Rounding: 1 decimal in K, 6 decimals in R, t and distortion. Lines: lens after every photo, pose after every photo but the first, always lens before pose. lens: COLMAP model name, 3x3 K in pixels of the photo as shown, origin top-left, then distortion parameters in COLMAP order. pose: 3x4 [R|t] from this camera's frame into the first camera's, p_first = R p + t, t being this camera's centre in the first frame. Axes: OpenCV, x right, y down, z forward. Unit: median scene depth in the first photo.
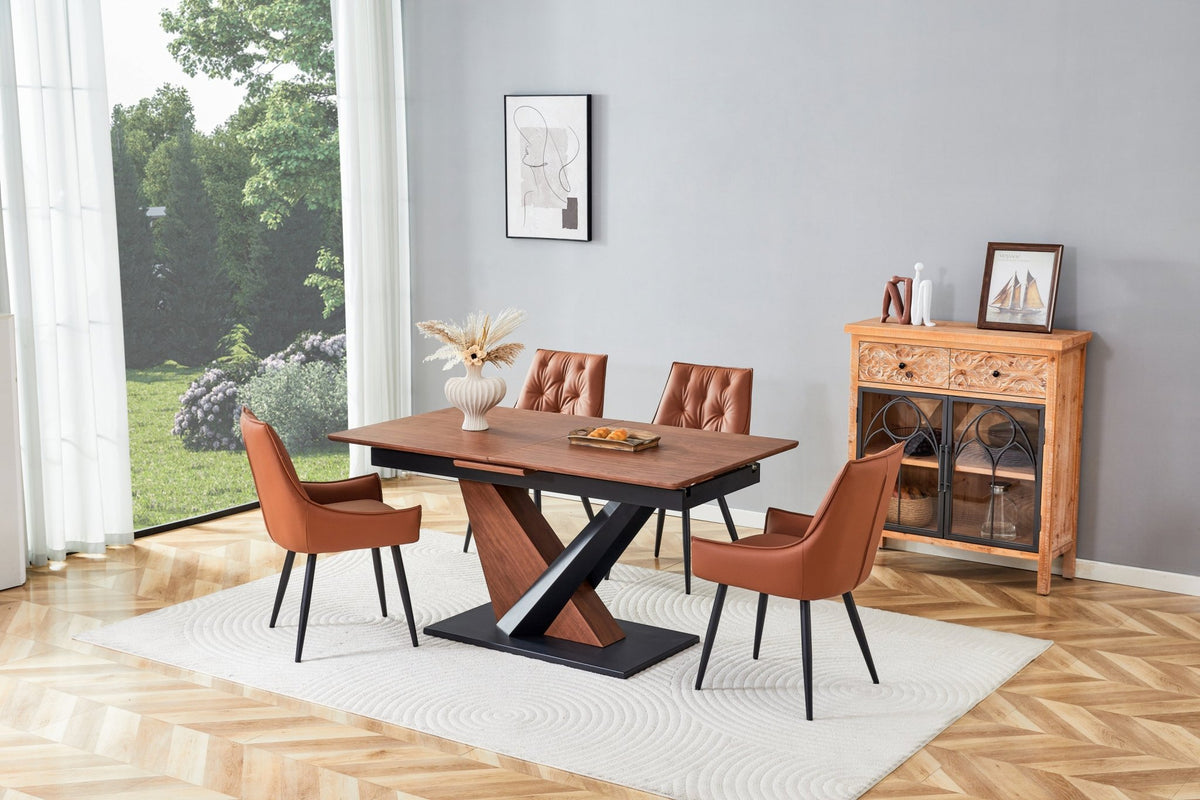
lens RADIAL K [[1632.0, 0, 598.1], [0, 1632.0, 395.0], [0, 0, 1]] dist [0.099712, -0.029444]
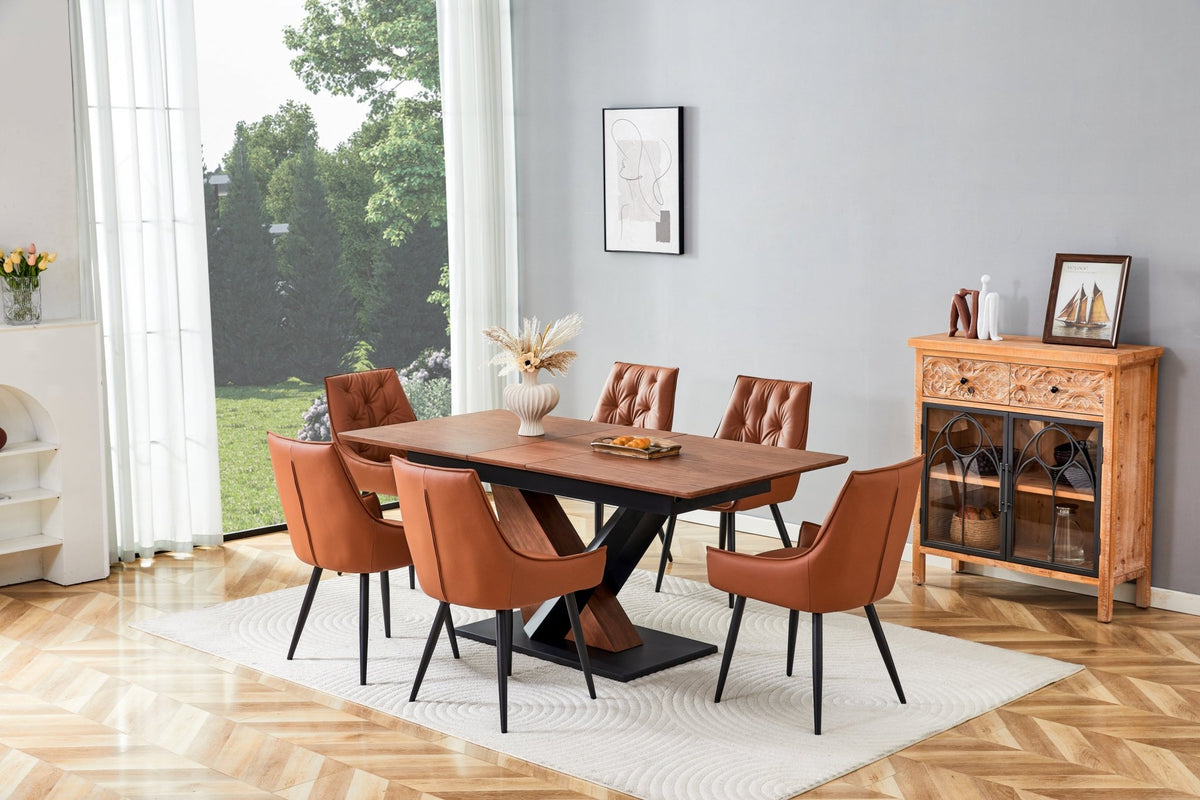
lens RADIAL K [[1767.9, 0, 607.5], [0, 1767.9, 399.9], [0, 0, 1]] dist [0.119096, -0.066454]
pose [[0.985490, 0.014226, -0.169134, 0.155983], [-0.017267, 0.999714, -0.016522, 0.014353], [0.168850, 0.019202, 0.985455, -0.070222]]
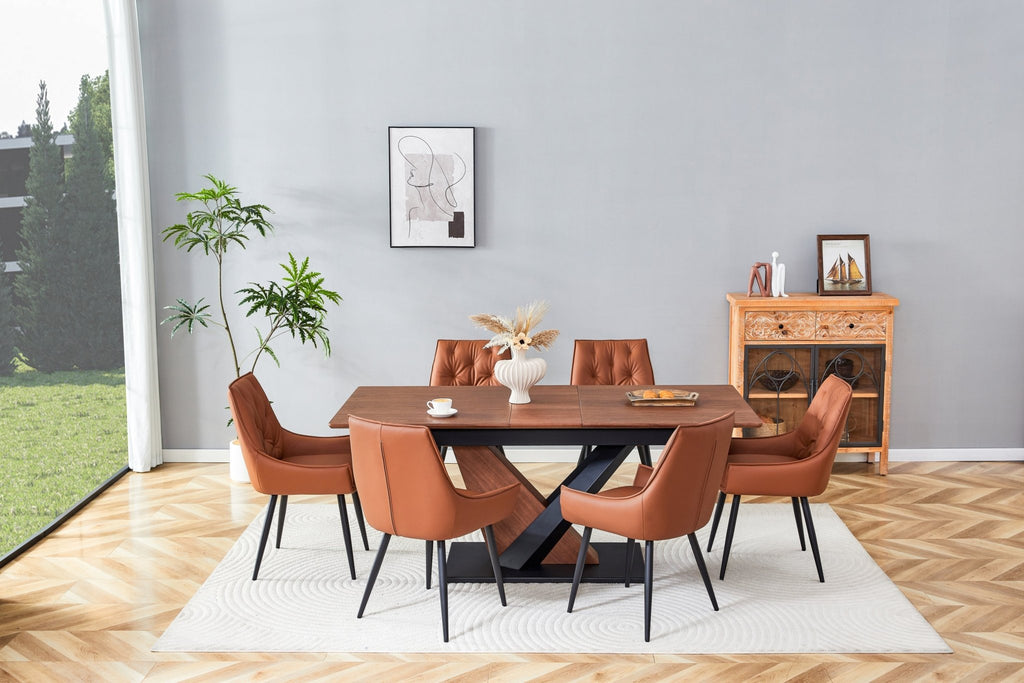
lens RADIAL K [[1194.8, 0, 501.6], [0, 1194.8, 455.6], [0, 0, 1]] dist [0.083096, 0.002121]
pose [[0.822843, -0.136562, 0.551616, -0.594603], [0.090156, 0.989773, 0.110549, -0.043570], [-0.561072, -0.041232, 0.826740, 0.278054]]
